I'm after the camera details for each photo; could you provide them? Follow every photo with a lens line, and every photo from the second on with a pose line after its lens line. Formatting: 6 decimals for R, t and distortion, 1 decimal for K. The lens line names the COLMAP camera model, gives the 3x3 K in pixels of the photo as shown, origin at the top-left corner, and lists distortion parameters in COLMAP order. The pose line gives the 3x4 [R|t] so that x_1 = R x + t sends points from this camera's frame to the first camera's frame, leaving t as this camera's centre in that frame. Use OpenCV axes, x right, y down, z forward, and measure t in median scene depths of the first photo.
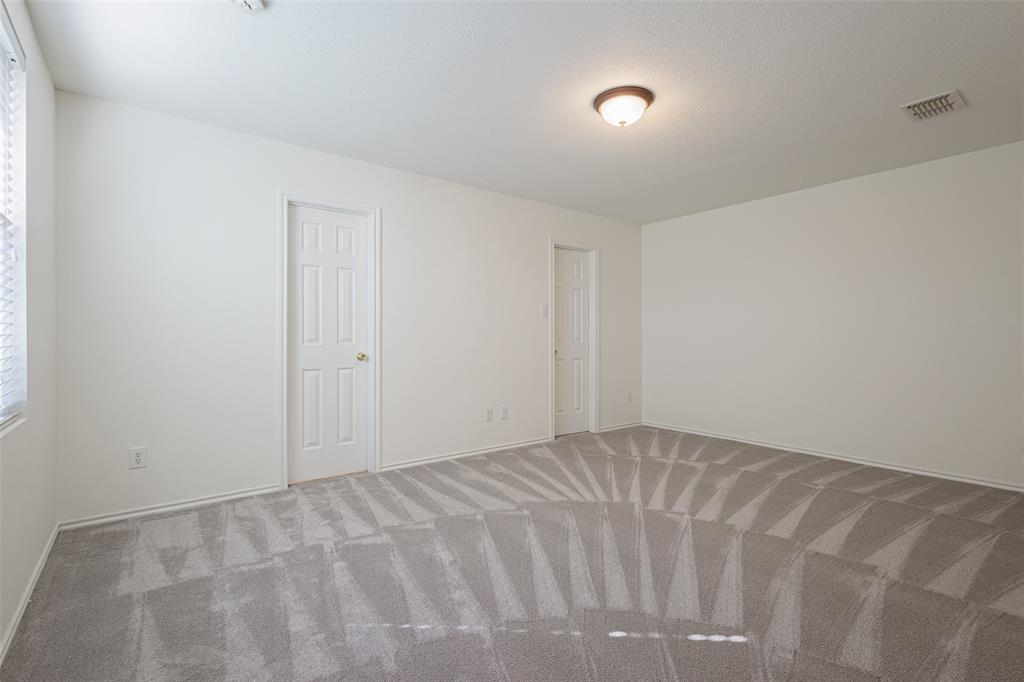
lens RADIAL K [[472.6, 0, 511.8], [0, 472.6, 338.9], [0, 0, 1]] dist [0.007292, -0.000437]
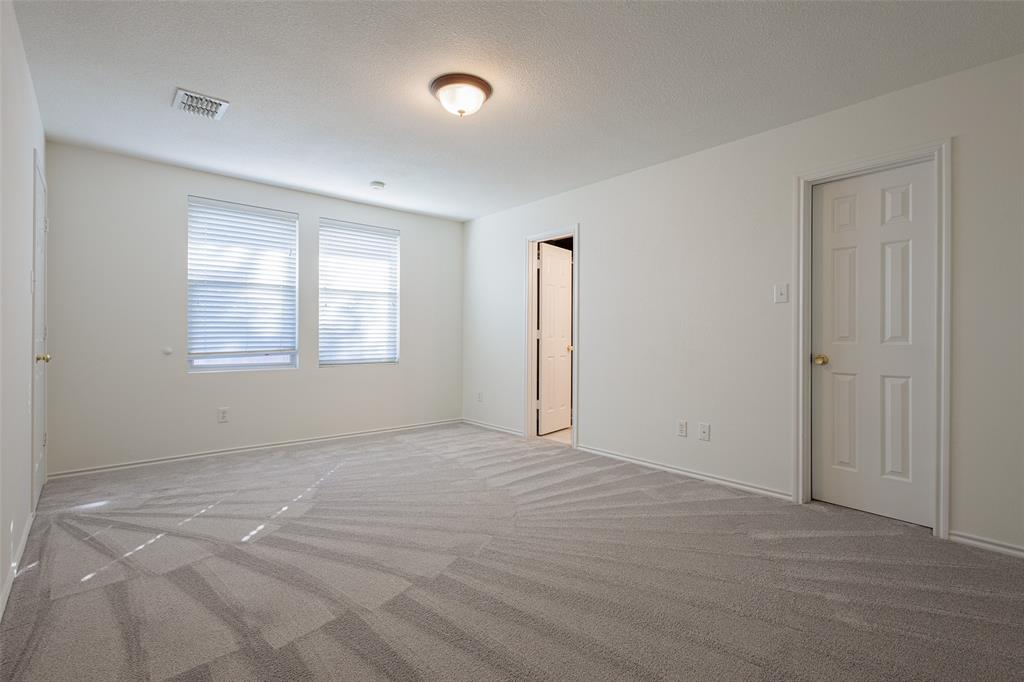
lens RADIAL K [[481.9, 0, 515.0], [0, 481.9, 334.0], [0, 0, 1]] dist [0.010782, -0.000185]
pose [[0.067918, -0.002228, -0.997688, 0.883594], [-0.009733, 0.999948, -0.002895, 0.001882], [0.997643, 0.009907, 0.067893, 0.753019]]
